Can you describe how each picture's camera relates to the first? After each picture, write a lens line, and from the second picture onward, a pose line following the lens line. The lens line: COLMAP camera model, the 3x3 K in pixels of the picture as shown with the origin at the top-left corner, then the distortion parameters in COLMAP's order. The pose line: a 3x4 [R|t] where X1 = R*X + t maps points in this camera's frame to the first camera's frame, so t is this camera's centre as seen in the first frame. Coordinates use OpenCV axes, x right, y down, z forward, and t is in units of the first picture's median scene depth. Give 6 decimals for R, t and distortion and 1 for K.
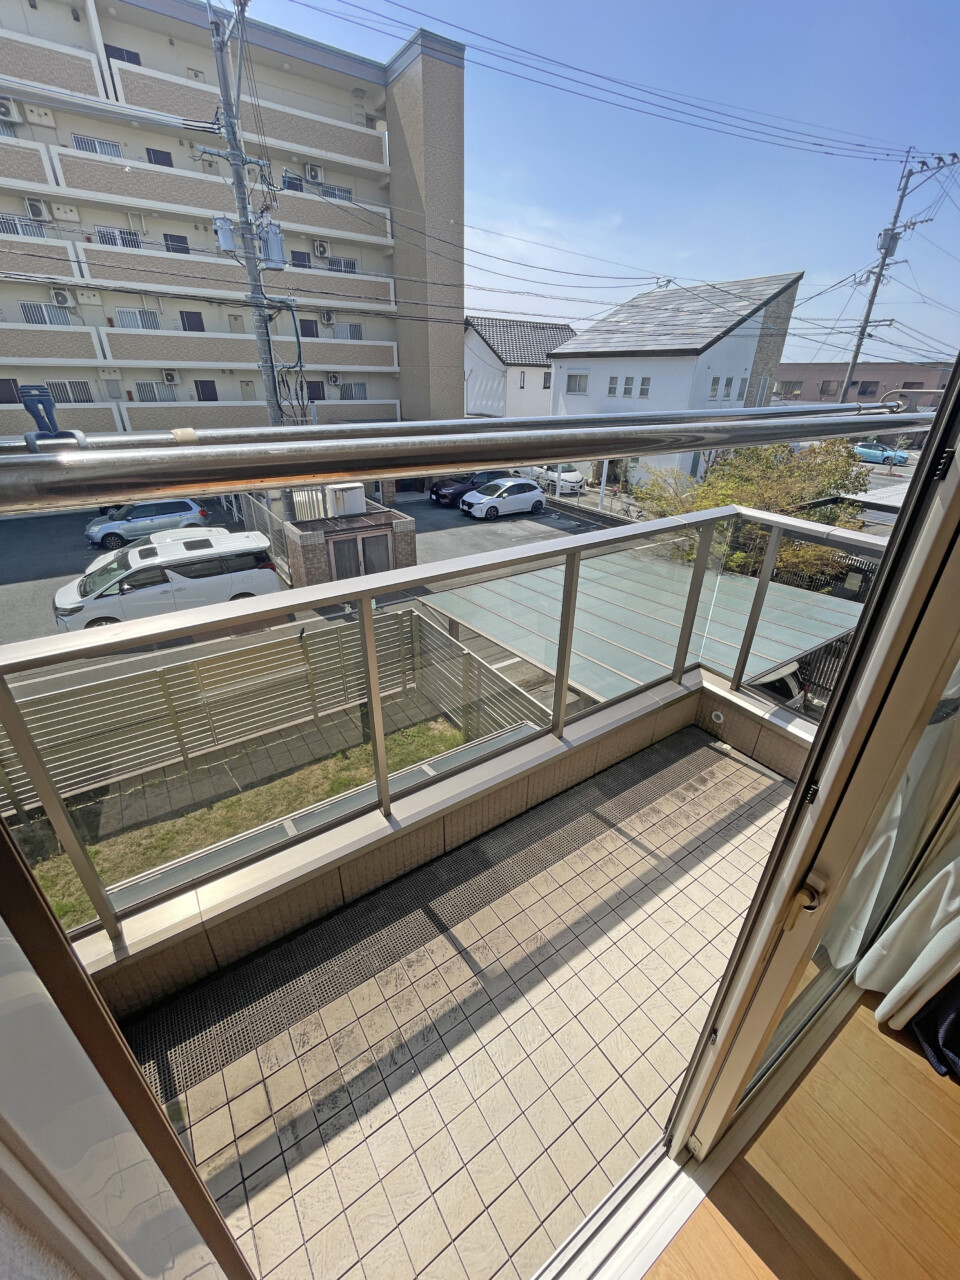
lens RADIAL K [[520.3, 0, 483.6], [0, 520.3, 641.5], [0, 0, 1]] dist [-0.001688, -0.000142]
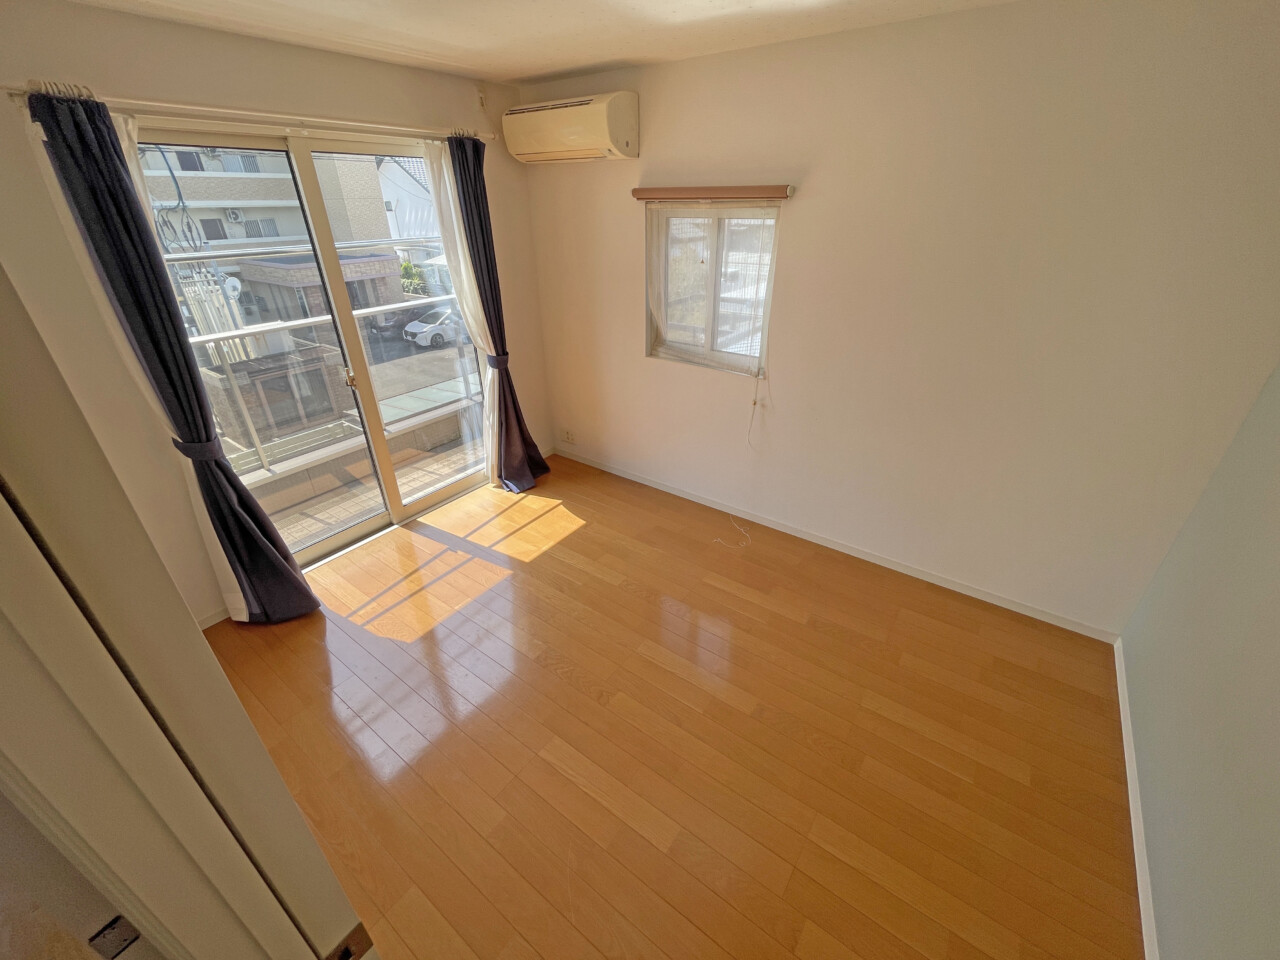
lens RADIAL K [[520.3, 0, 637.4], [0, 520.3, 477.9], [0, 0, 1]] dist [-0.001688, -0.000142]
pose [[0.940994, -0.183297, 0.284486, 0.045968], [0.177917, 0.983022, 0.044873, 0.045757], [-0.287881, 0.008389, 0.957630, -0.101157]]
